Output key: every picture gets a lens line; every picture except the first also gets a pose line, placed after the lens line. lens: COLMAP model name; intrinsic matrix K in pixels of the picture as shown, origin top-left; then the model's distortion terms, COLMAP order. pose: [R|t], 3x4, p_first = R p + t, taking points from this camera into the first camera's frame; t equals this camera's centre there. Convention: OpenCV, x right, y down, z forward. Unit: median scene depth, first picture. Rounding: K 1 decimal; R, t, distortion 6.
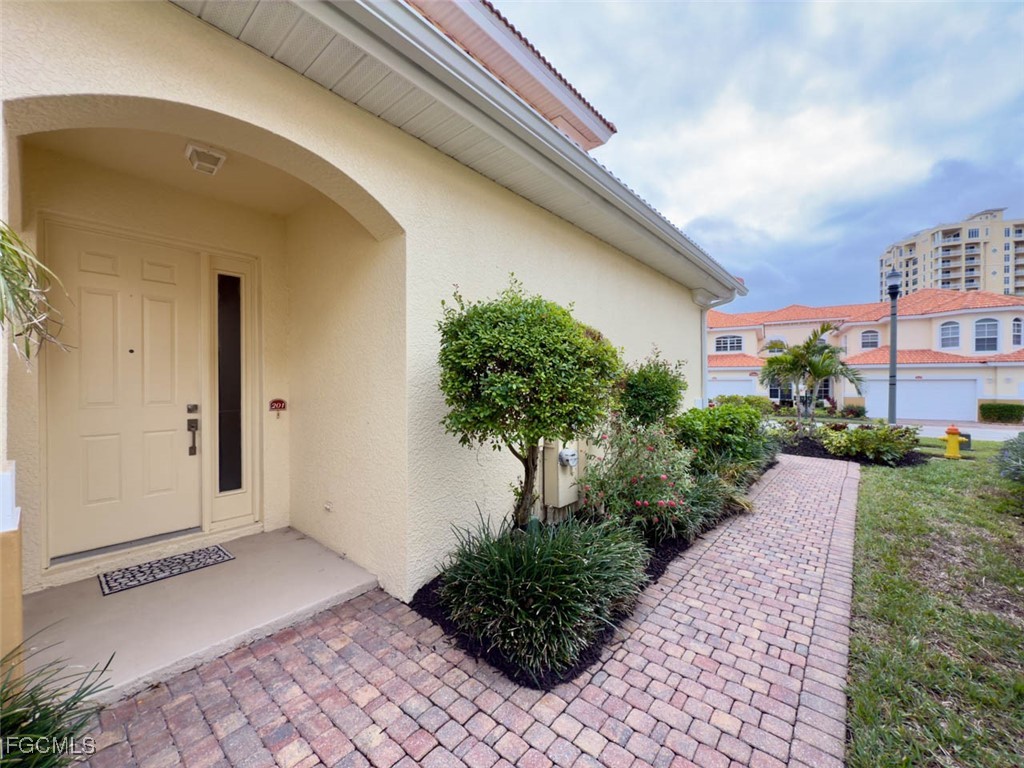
lens RADIAL K [[406.8, 0, 511.0], [0, 406.8, 384.1], [0, 0, 1]] dist [0.001705, 0.000095]
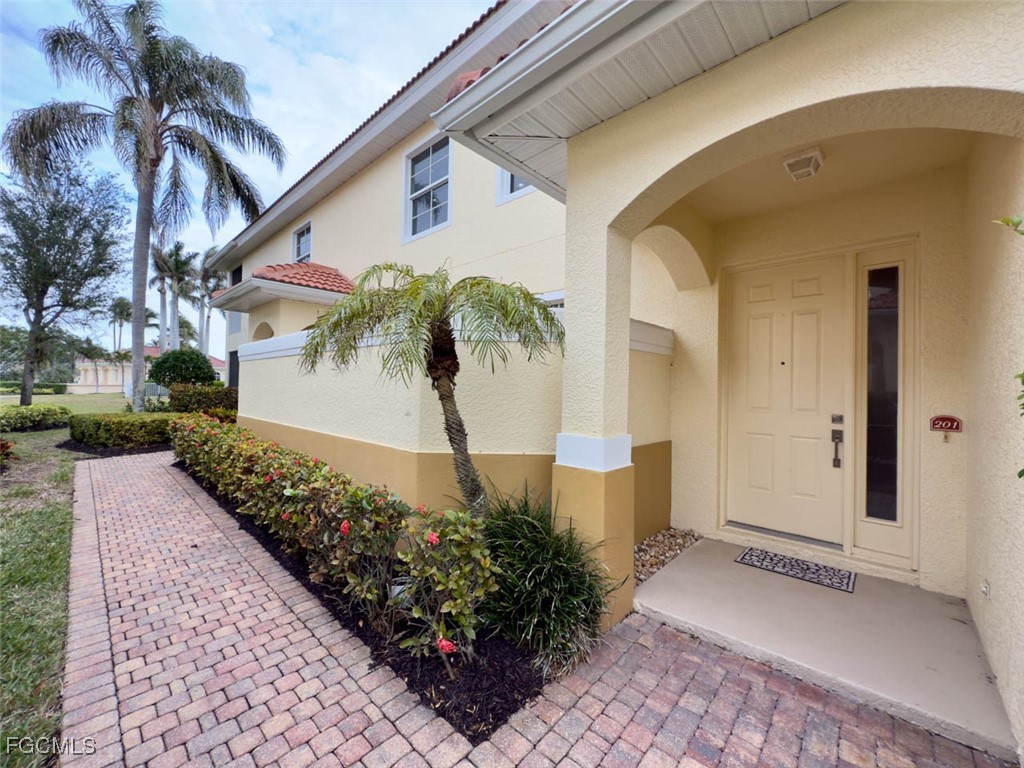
lens RADIAL K [[406.8, 0, 511.0], [0, 406.8, 384.1], [0, 0, 1]] dist [0.001705, 0.000095]
pose [[-0.042161, -0.011070, -0.999049, 0.232633], [-0.019635, 0.999755, -0.010249, 0.003437], [0.998918, 0.019184, -0.042368, 0.300054]]
